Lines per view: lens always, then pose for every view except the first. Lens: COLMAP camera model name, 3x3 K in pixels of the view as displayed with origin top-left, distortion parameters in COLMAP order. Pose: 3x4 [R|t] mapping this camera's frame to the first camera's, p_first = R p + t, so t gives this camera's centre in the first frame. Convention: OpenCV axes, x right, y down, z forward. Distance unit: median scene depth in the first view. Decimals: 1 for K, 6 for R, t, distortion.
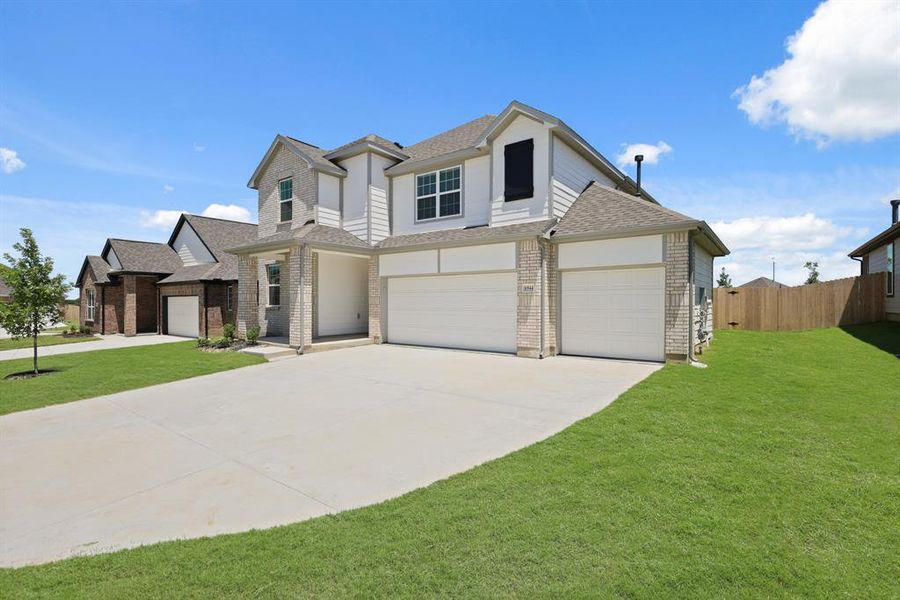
lens RADIAL K [[420.7, 0, 454.6], [0, 420.7, 306.7], [0, 0, 1]] dist [-0.005676, -0.000584]
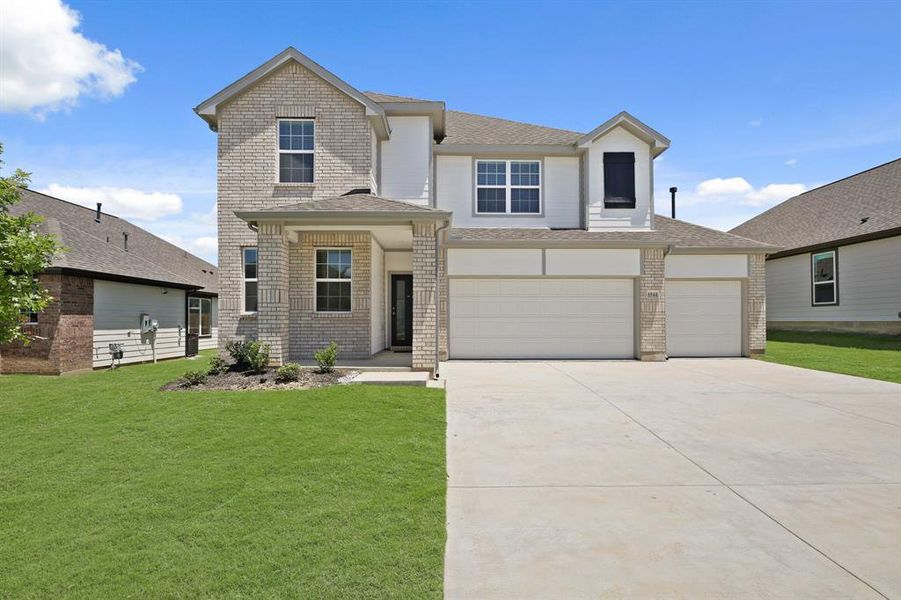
lens RADIAL K [[421.2, 0, 481.4], [0, 421.2, 315.4], [0, 0, 1]] dist [-0.005676, -0.000584]
pose [[0.791962, 0.006143, 0.610540, -0.646448], [0.007978, 0.999760, -0.020407, 0.020761], [-0.610519, 0.021033, 0.791722, 0.353725]]
